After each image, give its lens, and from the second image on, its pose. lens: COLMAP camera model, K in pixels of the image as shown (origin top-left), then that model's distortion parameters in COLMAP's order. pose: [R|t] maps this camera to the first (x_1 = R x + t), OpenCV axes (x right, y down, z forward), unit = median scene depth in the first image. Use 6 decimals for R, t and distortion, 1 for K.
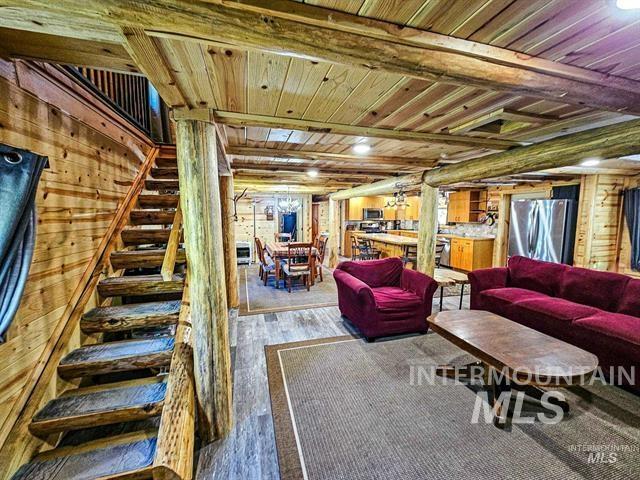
lens RADIAL K [[265.8, 0, 321.7], [0, 265.8, 239.5], [0, 0, 1]] dist [0.006872, 0.000343]
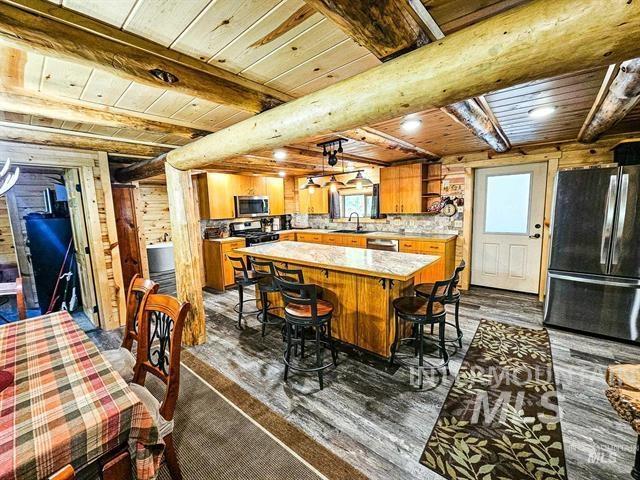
lens RADIAL K [[265.8, 0, 320.7], [0, 265.8, 237.4], [0, 0, 1]] dist [0.006872, 0.000343]
pose [[0.833642, -0.096490, 0.543812, -0.001258], [0.087587, 0.995257, 0.042323, -0.042323], [-0.545316, 0.012348, 0.838139, 0.464924]]
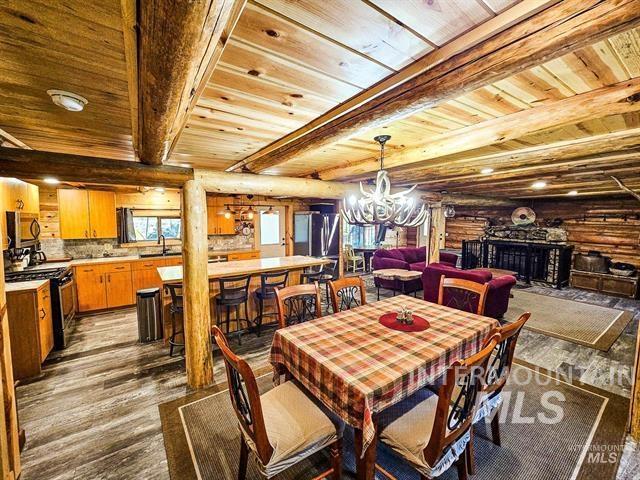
lens RADIAL K [[265.8, 0, 321.5], [0, 265.8, 238.1], [0, 0, 1]] dist [0.006872, 0.000343]
pose [[-0.329498, -0.067738, 0.941723, -0.280881], [0.094342, 0.990069, 0.104225, -0.088738], [-0.939431, 0.123186, -0.319835, 0.790768]]
